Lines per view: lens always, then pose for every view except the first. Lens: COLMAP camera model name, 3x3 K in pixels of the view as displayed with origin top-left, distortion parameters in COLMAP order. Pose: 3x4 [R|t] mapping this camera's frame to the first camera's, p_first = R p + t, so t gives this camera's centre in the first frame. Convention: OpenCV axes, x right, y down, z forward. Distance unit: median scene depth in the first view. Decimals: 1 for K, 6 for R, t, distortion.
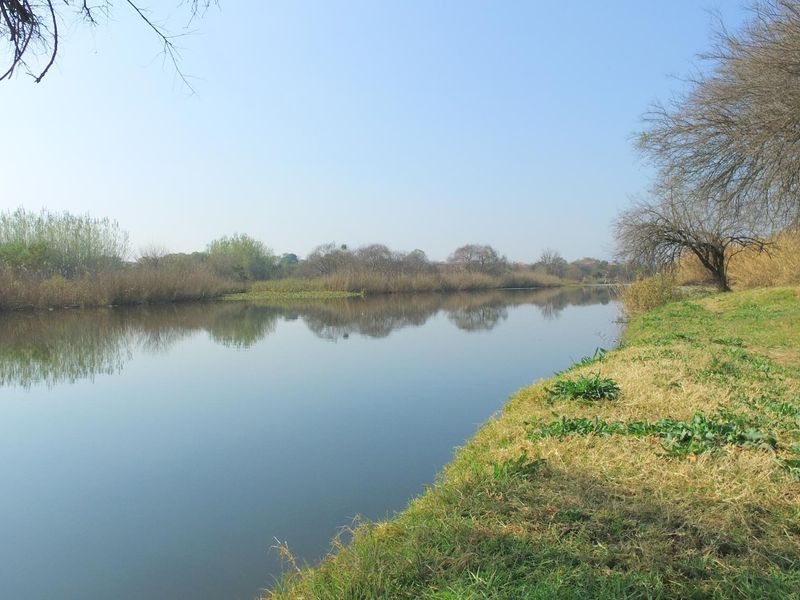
lens RADIAL K [[619.8, 0, 402.6], [0, 619.8, 302.7], [0, 0, 1]] dist [-0.131751, 0.098351]
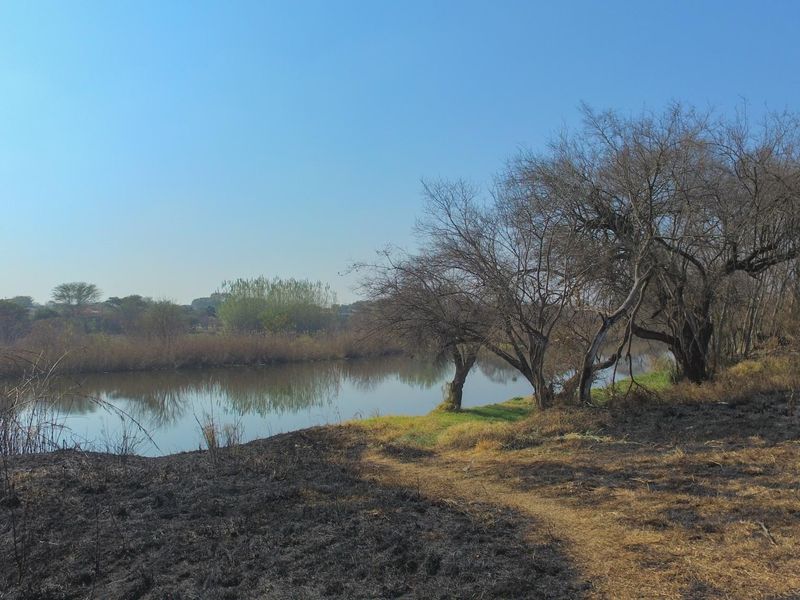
lens RADIAL K [[619.8, 0, 402.6], [0, 619.8, 302.7], [0, 0, 1]] dist [-0.131751, 0.098351]
pose [[0.962756, -0.011856, -0.270112, 0.021817], [-0.005420, 0.997991, -0.063121, -0.017523], [0.270318, 0.062234, 0.960758, -0.192038]]
